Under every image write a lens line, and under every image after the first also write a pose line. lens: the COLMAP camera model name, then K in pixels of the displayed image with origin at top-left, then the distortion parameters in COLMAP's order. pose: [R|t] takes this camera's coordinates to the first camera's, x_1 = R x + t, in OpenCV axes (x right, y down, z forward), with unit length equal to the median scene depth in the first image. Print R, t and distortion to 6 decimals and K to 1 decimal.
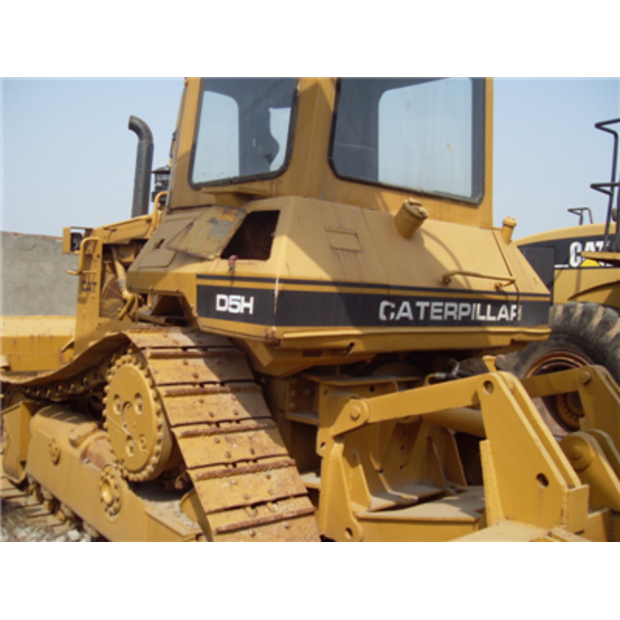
lens RADIAL K [[690.3, 0, 310.3], [0, 690.3, 321.6], [0, 0, 1]] dist [-0.139218, 0.000000]
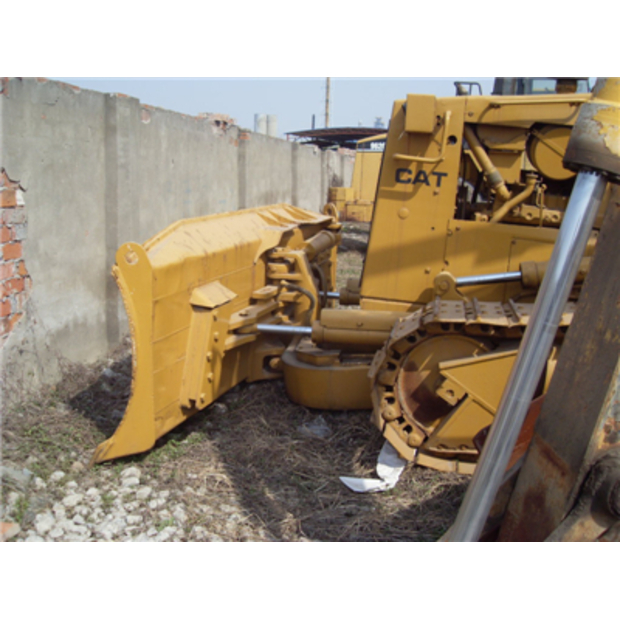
lens RADIAL K [[690.3, 0, 309.9], [0, 690.3, 307.9], [0, 0, 1]] dist [-0.139218, 0.000000]
pose [[0.788725, -0.130747, 0.600681, -1.504479], [0.008364, 0.979313, 0.202180, -0.108708], [-0.614689, -0.154440, 0.773502, 0.812094]]
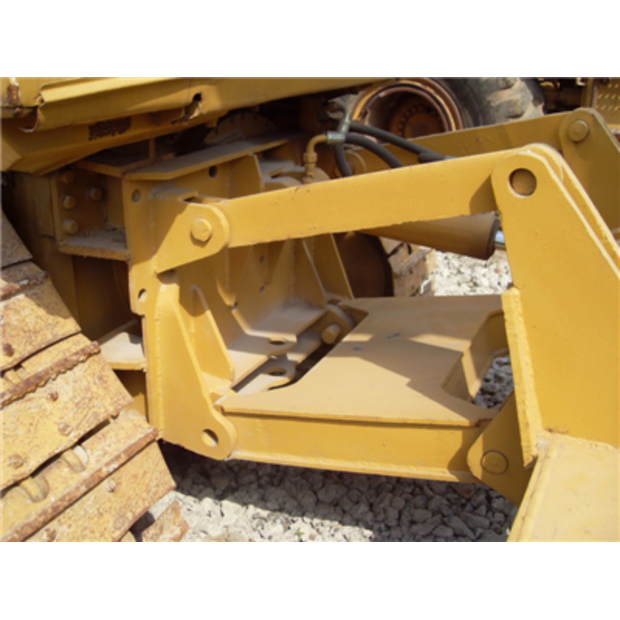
lens RADIAL K [[690.3, 0, 308.0], [0, 690.3, 314.8], [0, 0, 1]] dist [-0.139218, 0.000000]
pose [[0.933662, -0.166166, 0.317277, -0.031948], [0.033046, 0.922050, 0.385657, -0.003466], [-0.356629, -0.349589, 0.866374, 0.498915]]
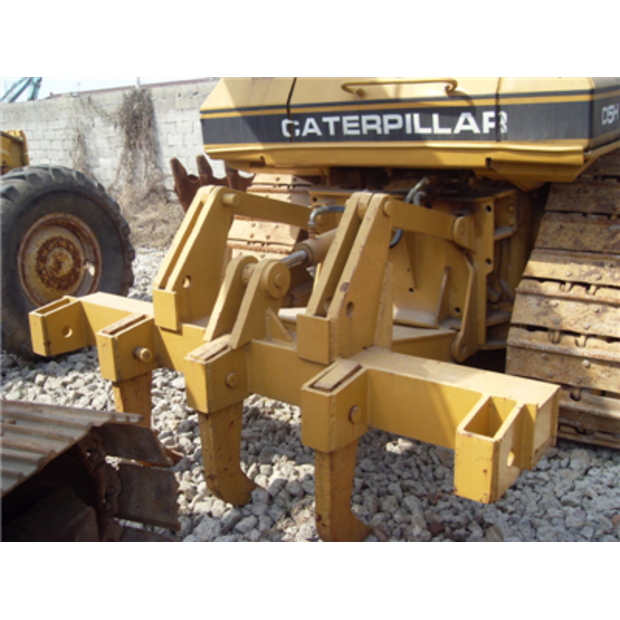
lens RADIAL K [[690.3, 0, 309.1], [0, 690.3, 306.8], [0, 0, 1]] dist [-0.139218, 0.000000]
pose [[0.184103, 0.225723, -0.956637, 1.175646], [0.020655, 0.972170, 0.233363, 0.007421], [0.982690, -0.062722, 0.174317, 0.778161]]
